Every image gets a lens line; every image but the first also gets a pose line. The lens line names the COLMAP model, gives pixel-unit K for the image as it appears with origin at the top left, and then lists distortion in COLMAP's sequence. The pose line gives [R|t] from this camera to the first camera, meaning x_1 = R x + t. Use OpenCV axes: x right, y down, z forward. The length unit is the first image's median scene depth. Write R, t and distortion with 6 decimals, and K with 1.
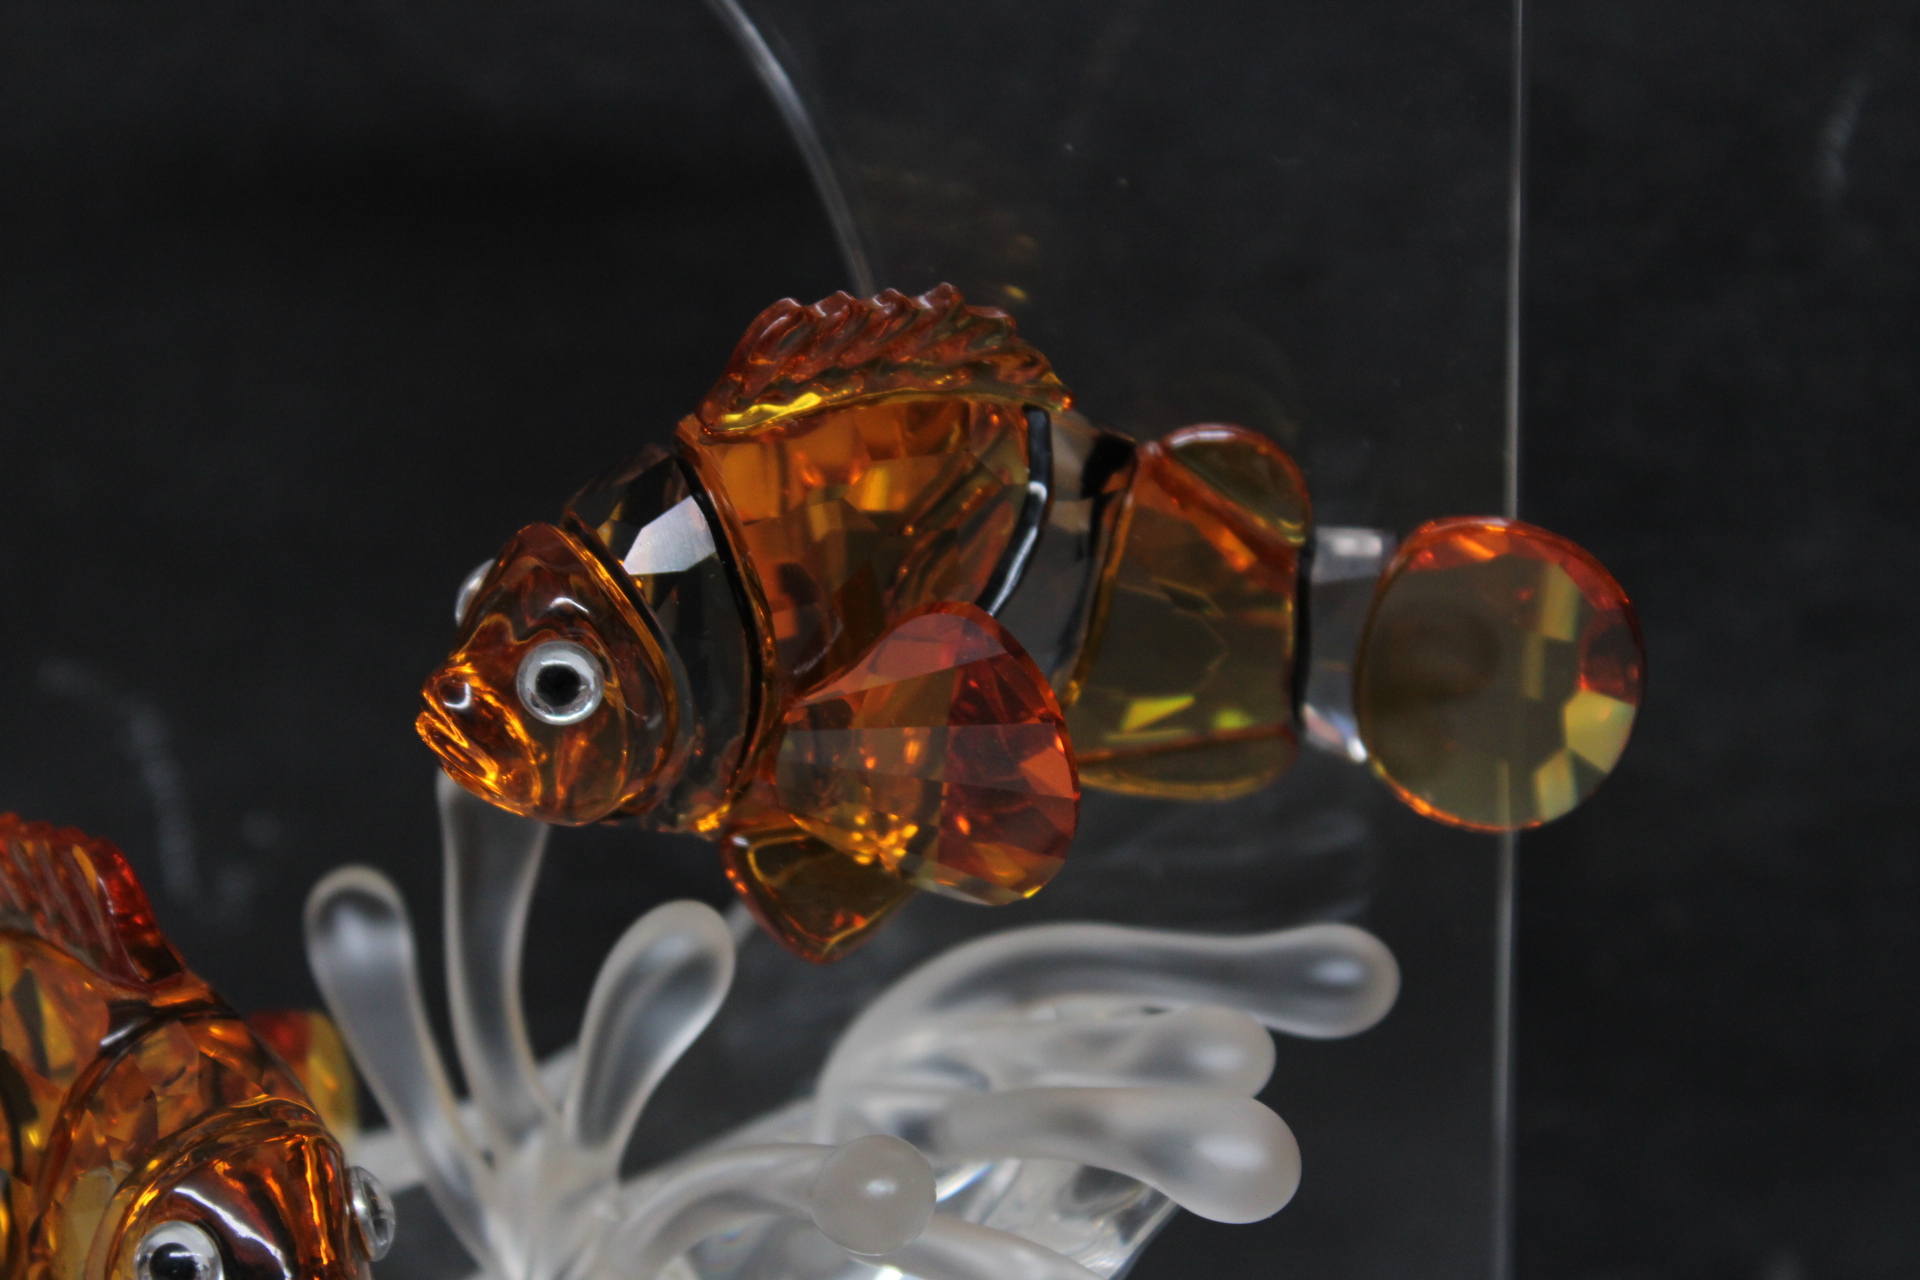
lens RADIAL K [[4618.5, 0, 947.0], [0, 4618.5, 637.4], [0, 0, 1]] dist [0.091426, 0.000000]
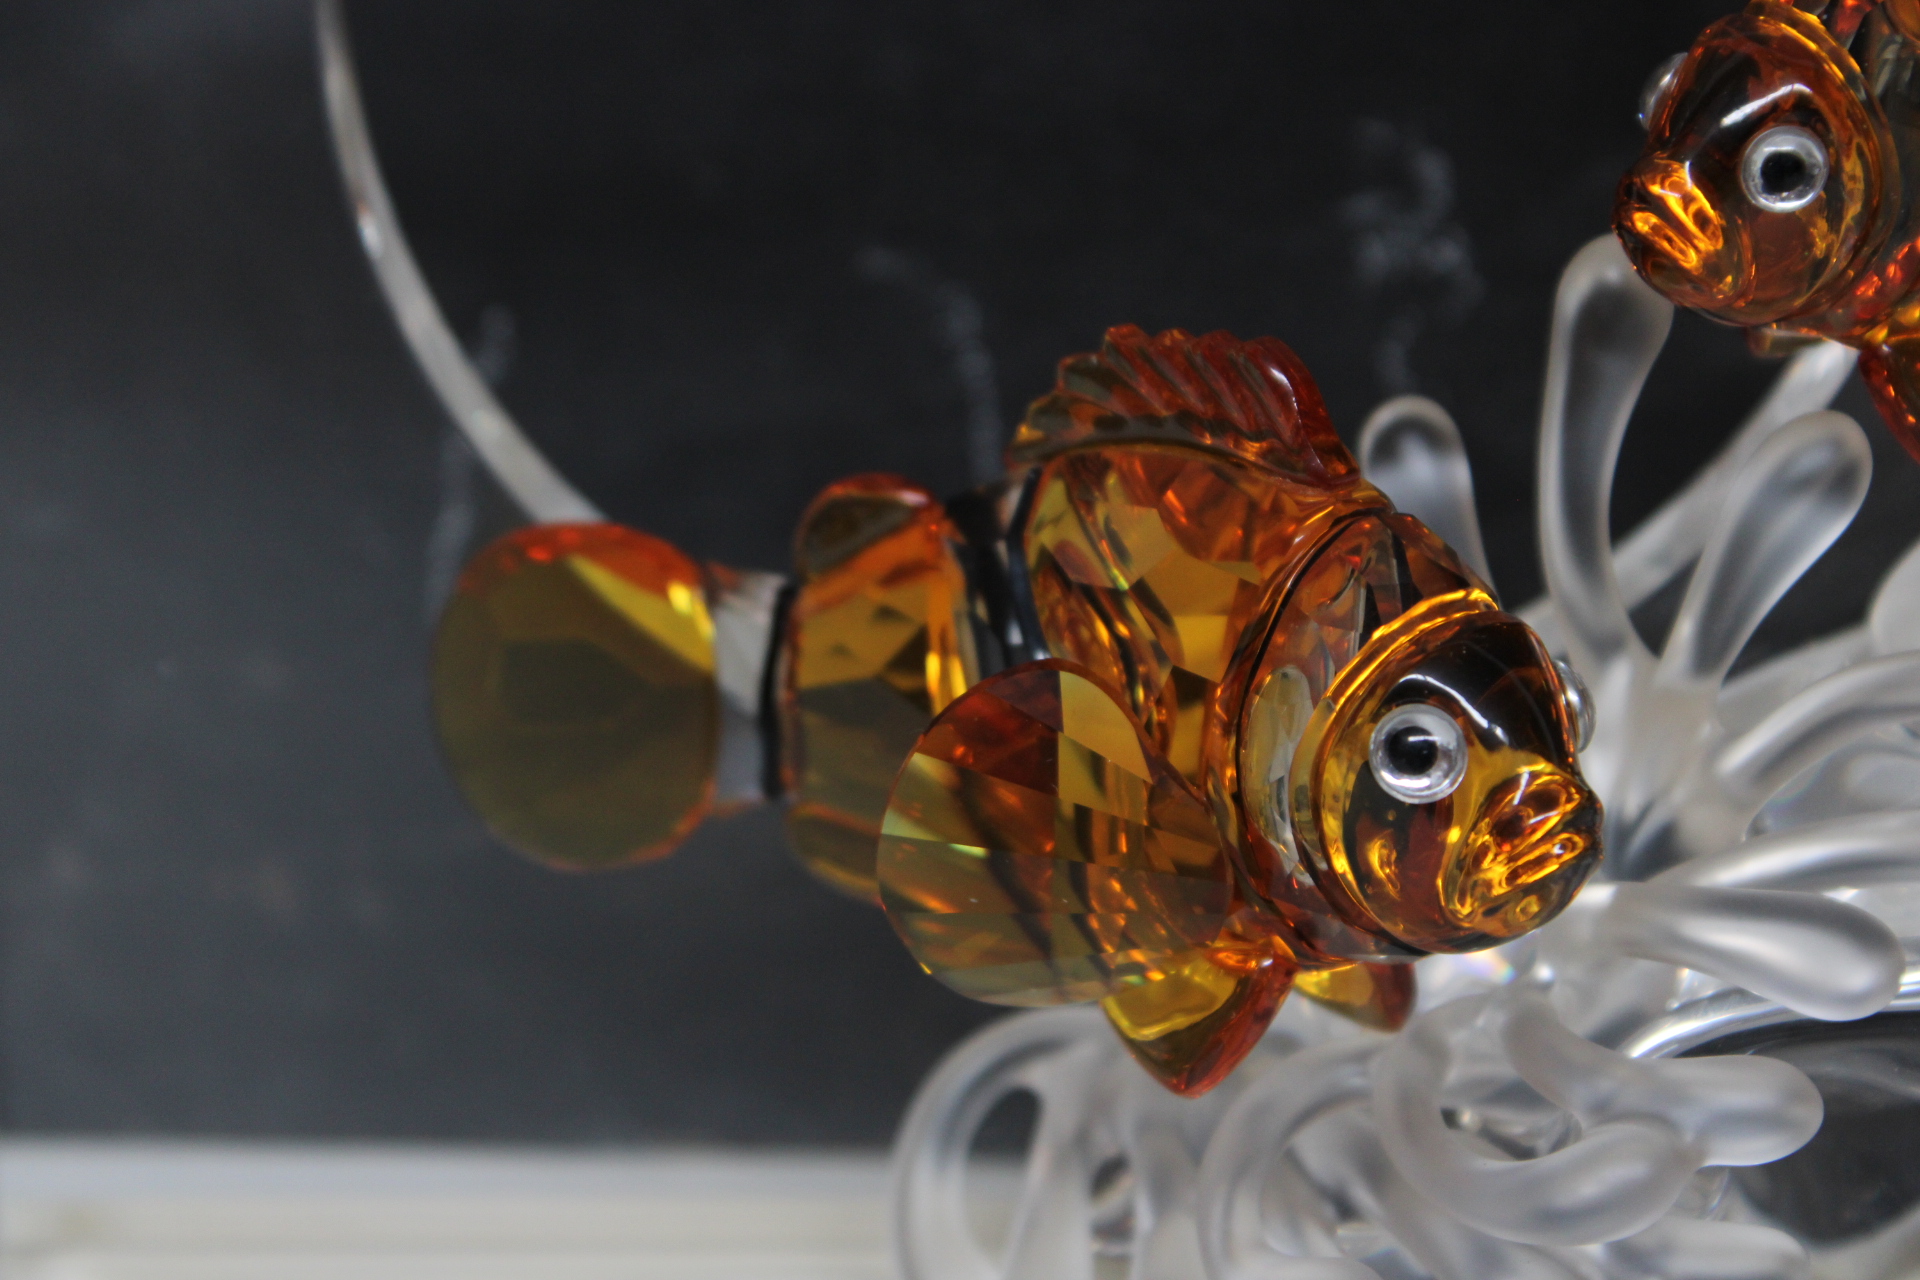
lens RADIAL K [[4618.5, 0, 957.9], [0, 4618.5, 633.2], [0, 0, 1]] dist [0.091426, 0.000000]
pose [[0.998075, 0.002353, 0.061978, -0.301421], [-0.004142, 0.999578, 0.028749, 0.075834], [-0.061884, -0.028950, 0.997663, 0.011012]]
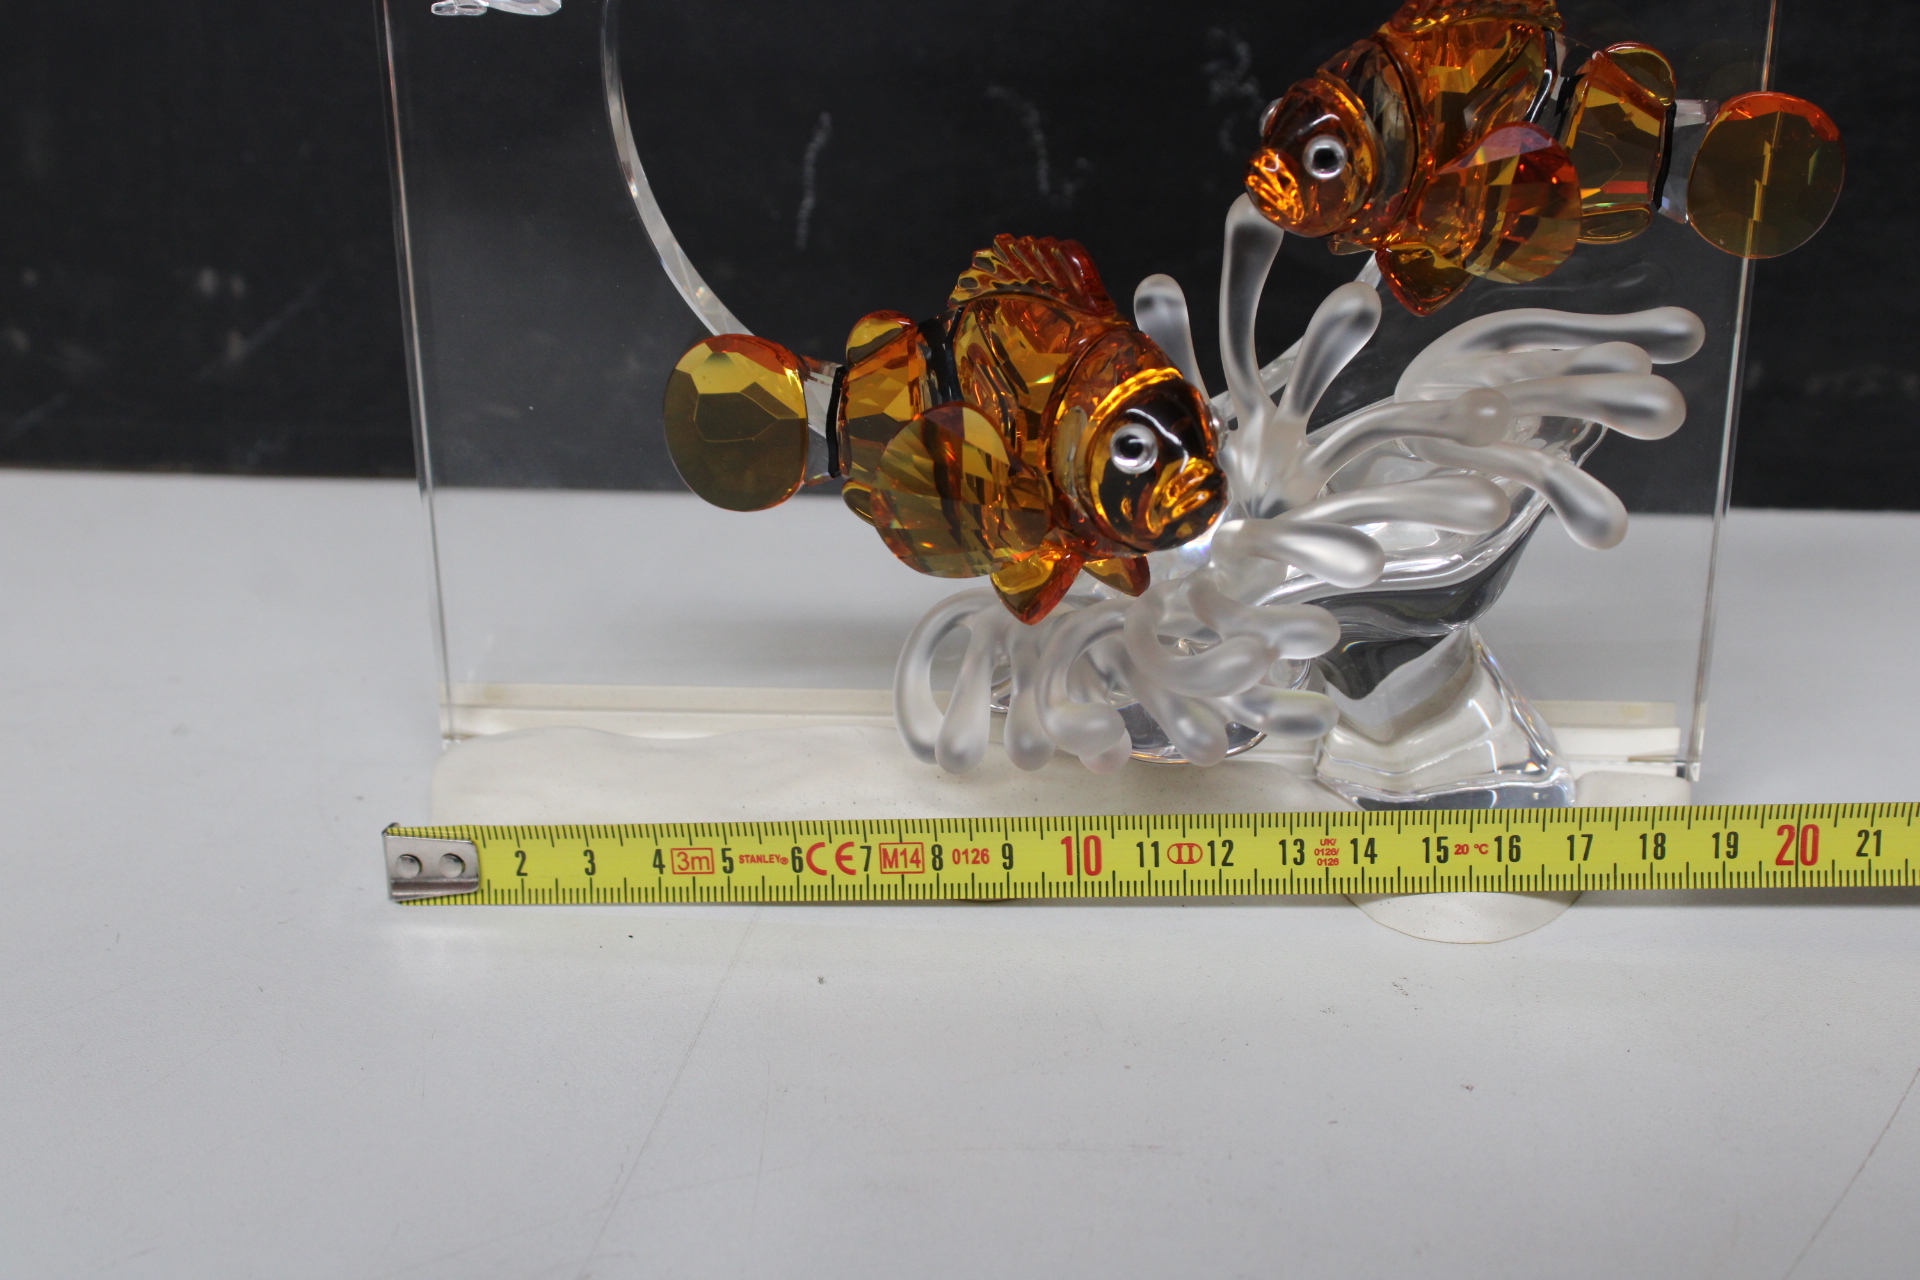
lens RADIAL K [[2824.2, 0, 975.9], [0, 2824.2, 634.9], [0, 0, 1]] dist [-0.034854, 0.000000]
pose [[0.999809, 0.013525, 0.014121, -0.230788], [-0.014802, 0.995398, 0.094675, 0.094092], [-0.012775, -0.094865, 0.995408, -0.203434]]
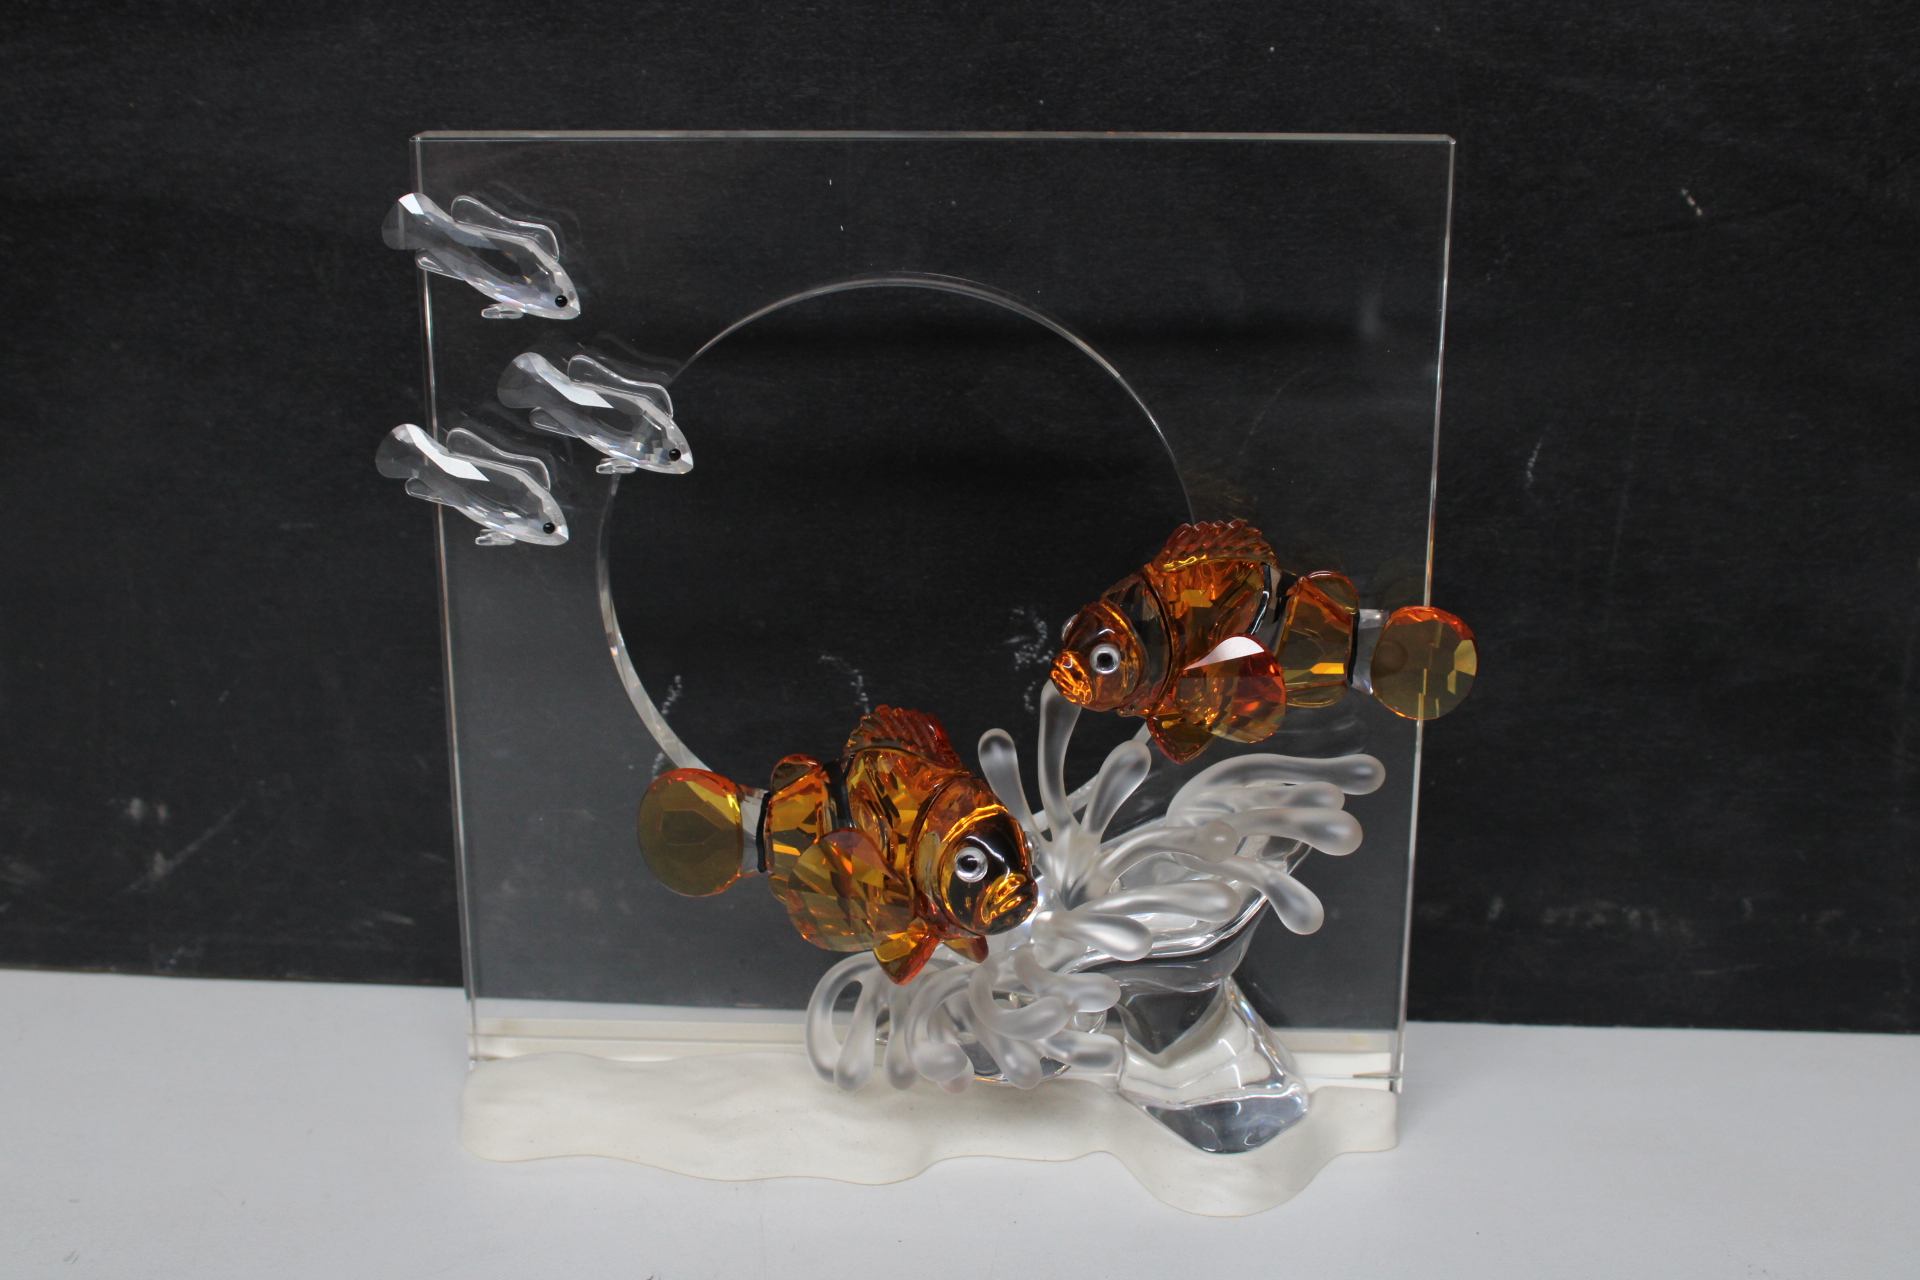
lens RADIAL K [[2588.7, 0, 966.5], [0, 2588.7, 644.1], [0, 0, 1]] dist [-0.051404, 0.000000]
pose [[0.999388, 0.016517, 0.030846, -0.202694], [-0.016328, 0.999846, -0.006367, 0.011029], [-0.030947, 0.005860, 0.999504, -0.536191]]
